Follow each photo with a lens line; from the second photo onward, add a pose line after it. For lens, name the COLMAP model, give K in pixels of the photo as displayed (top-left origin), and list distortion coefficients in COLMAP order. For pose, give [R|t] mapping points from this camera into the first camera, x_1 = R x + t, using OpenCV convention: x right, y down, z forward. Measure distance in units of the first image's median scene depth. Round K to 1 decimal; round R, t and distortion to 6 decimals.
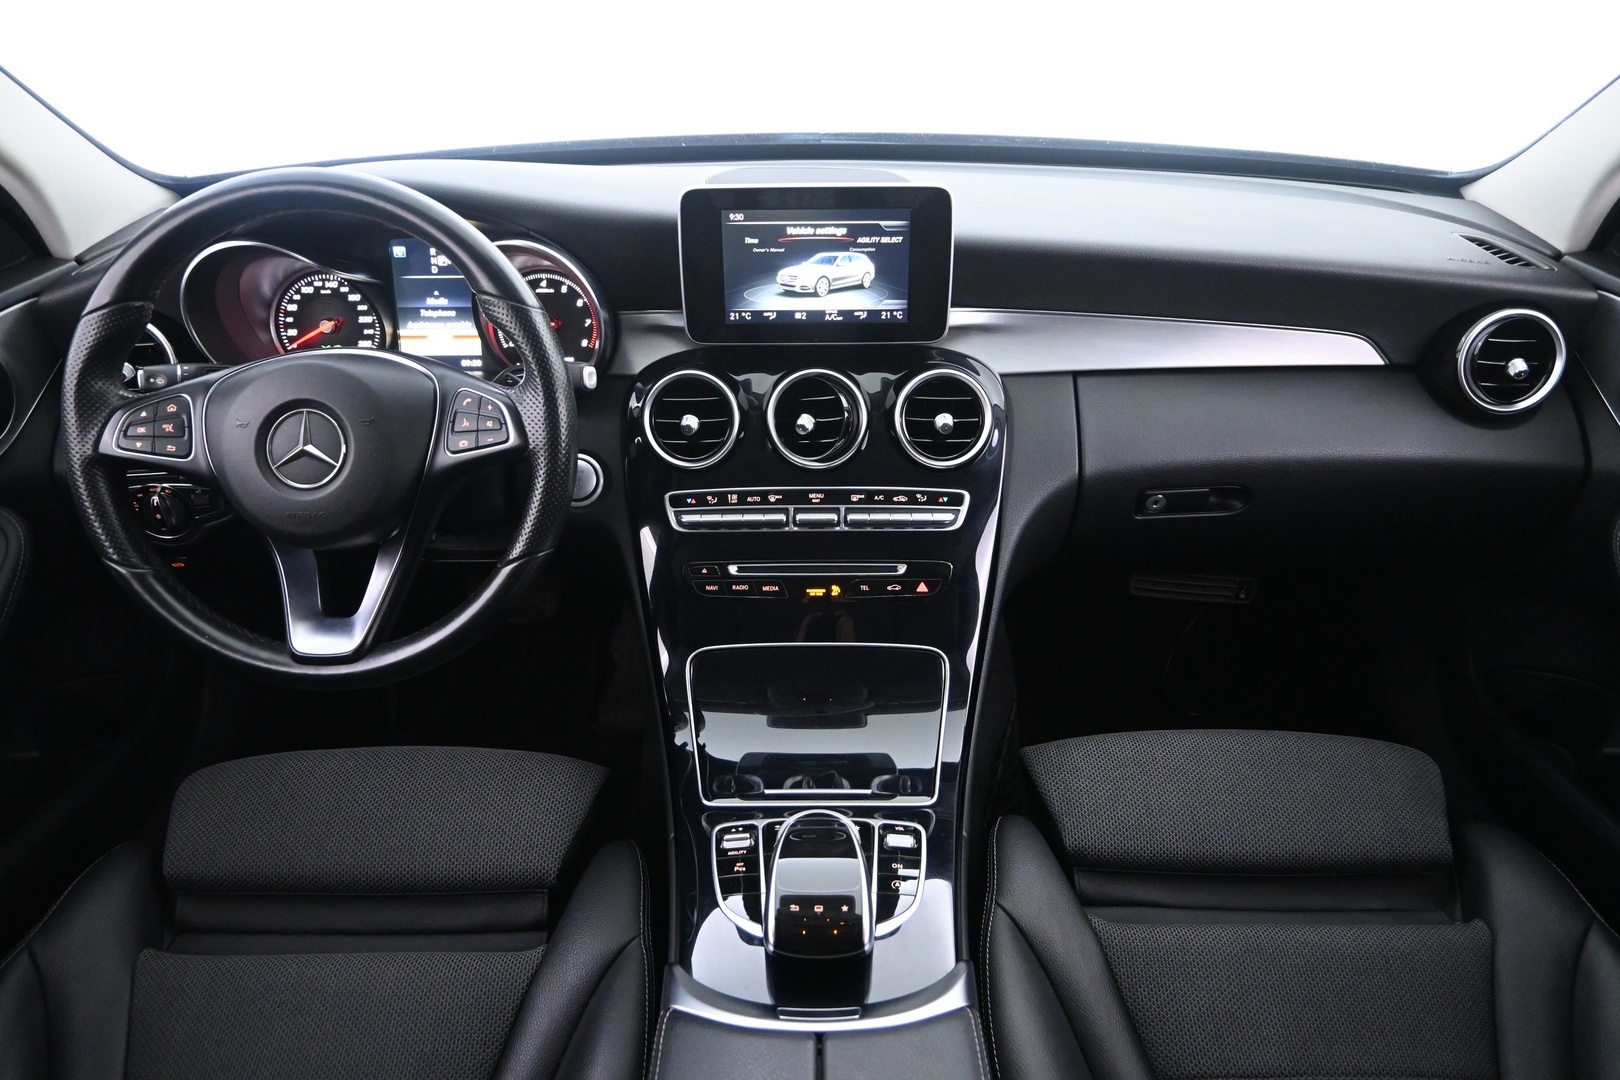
lens RADIAL K [[1084.1, 0, 805.3], [0, 1084.1, 534.8], [0, 0, 1]] dist [-0.008499, 0.000904]
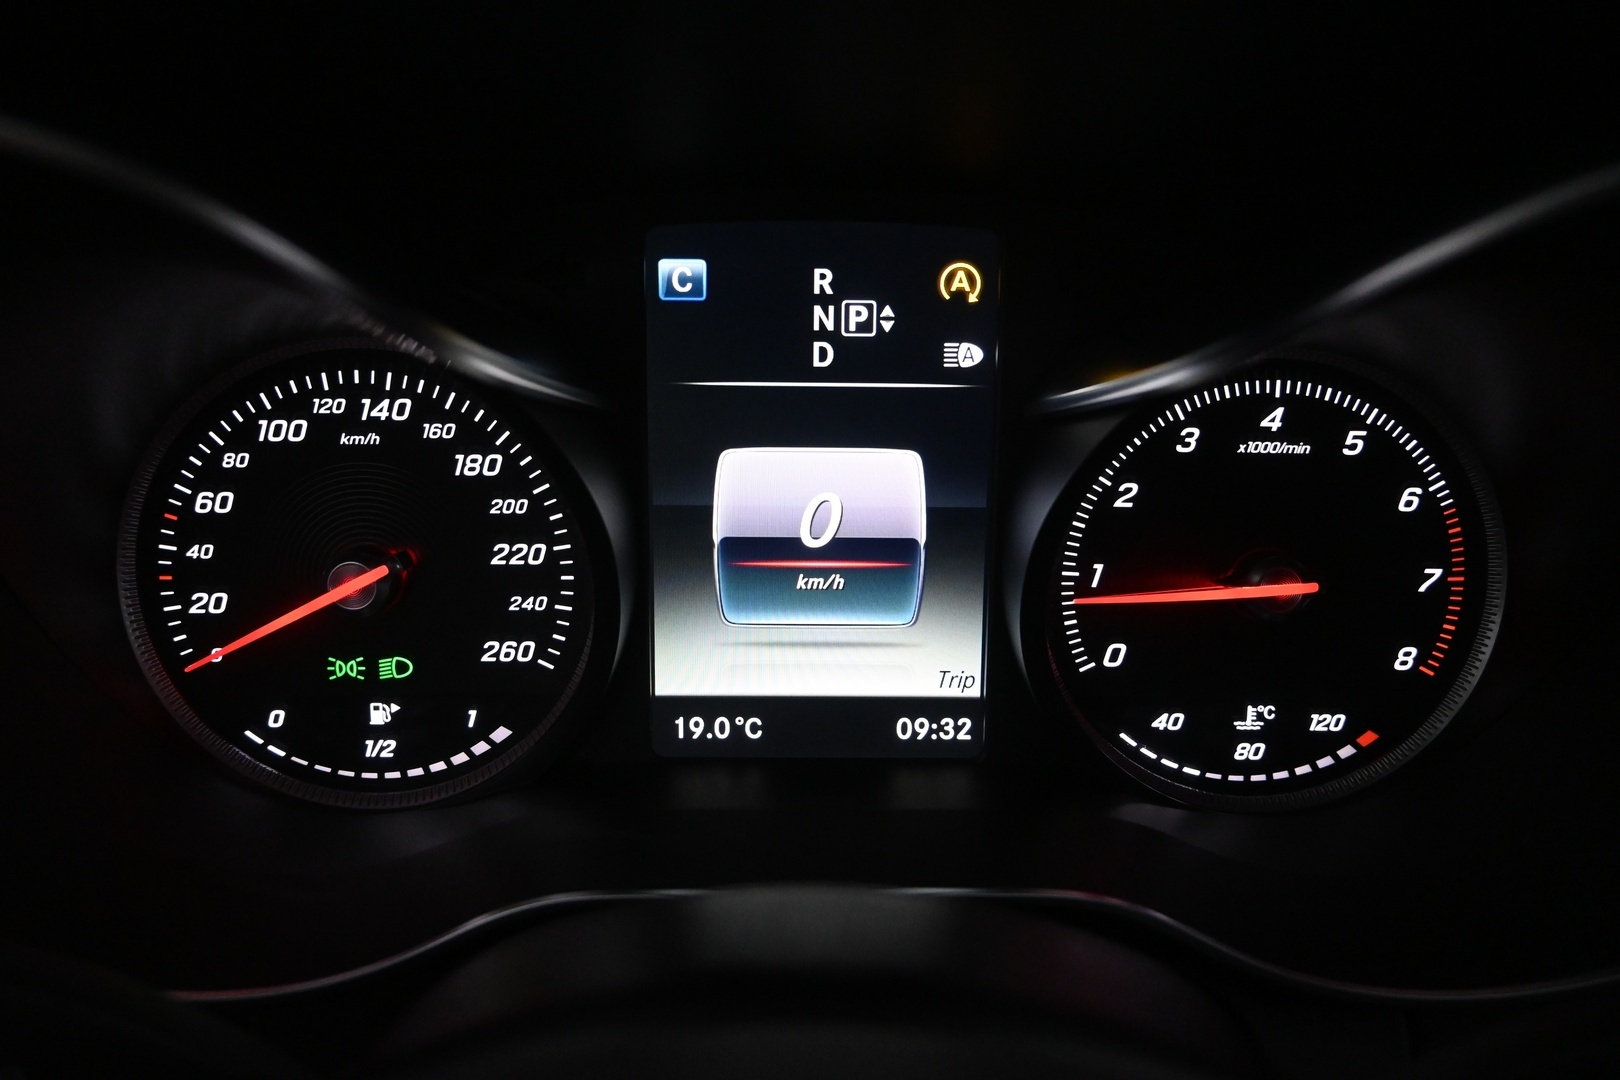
lens RADIAL K [[1173.2, 0, 811.9], [0, 1173.2, 543.7], [0, 0, 1]] dist [0.001570, 0.002636]
pose [[0.999876, 0.013410, 0.008284, -0.381977], [-0.012596, 0.995718, -0.091583, -0.198087], [-0.009477, 0.091468, 0.995763, 0.822195]]
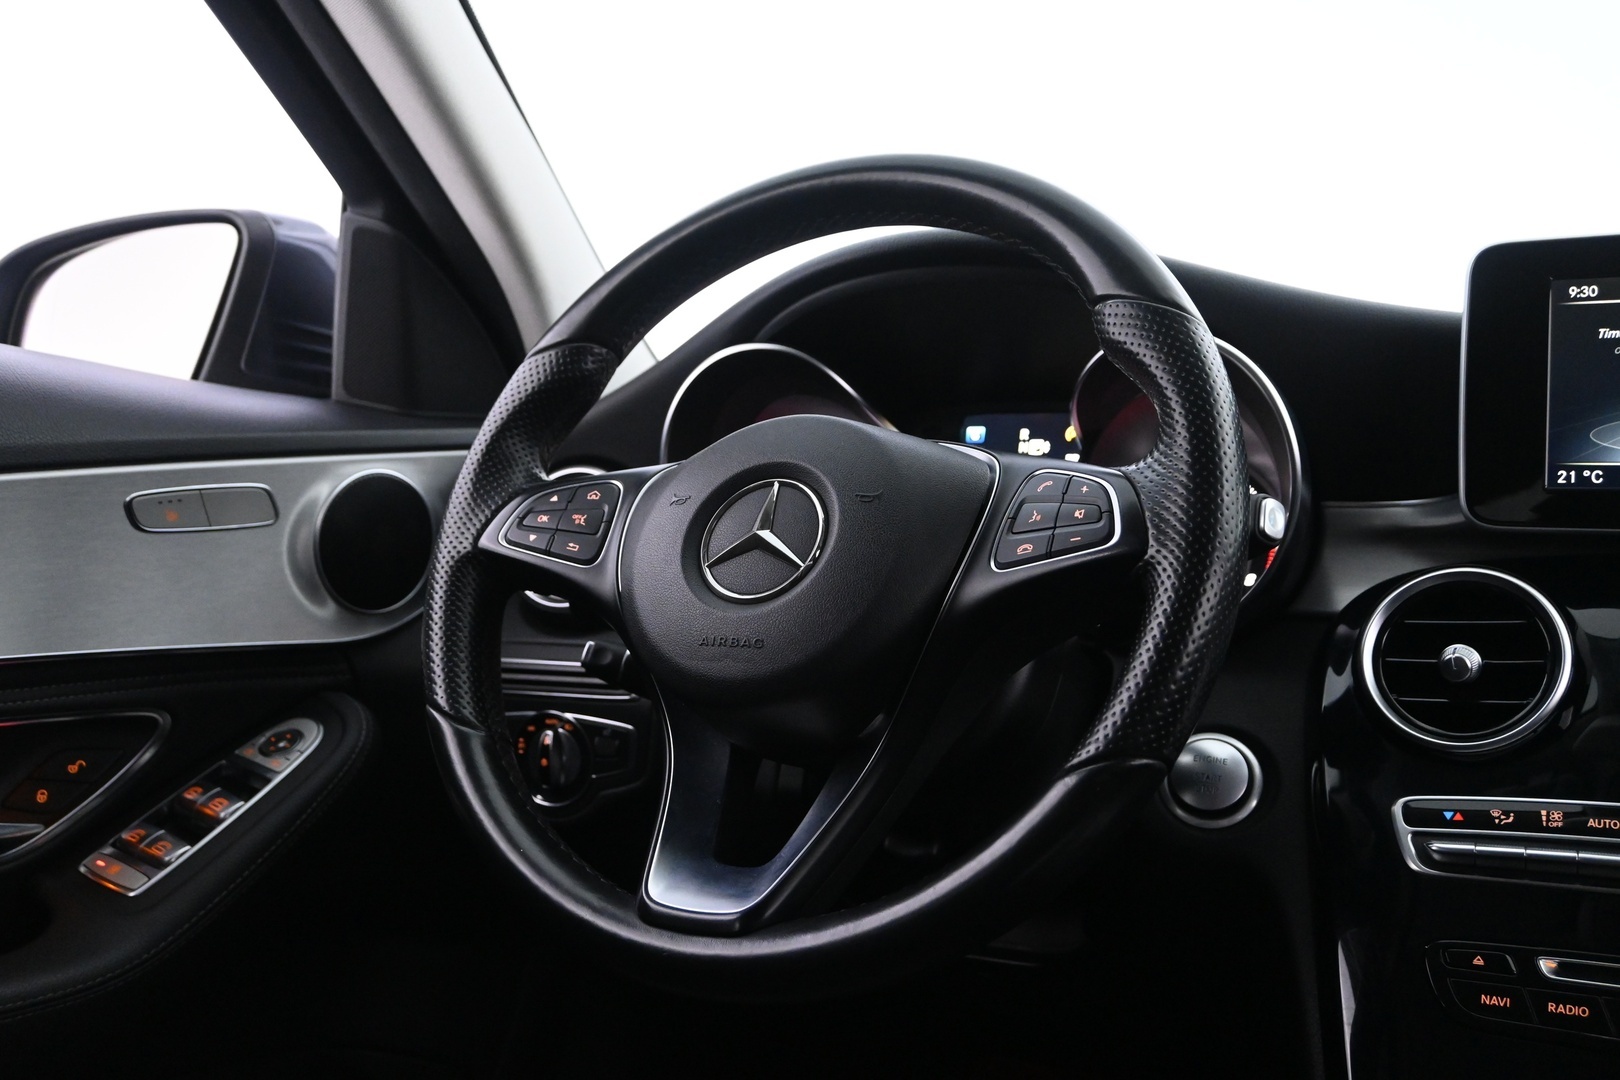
lens RADIAL K [[1443.6, 0, 809.4], [0, 1443.6, 532.3], [0, 0, 1]] dist [0.002060, -0.018194]
pose [[0.891576, 0.033305, -0.451645, -0.075572], [-0.241184, 0.879016, -0.411293, 0.189353], [0.383305, 0.475628, 0.791742, 0.330455]]
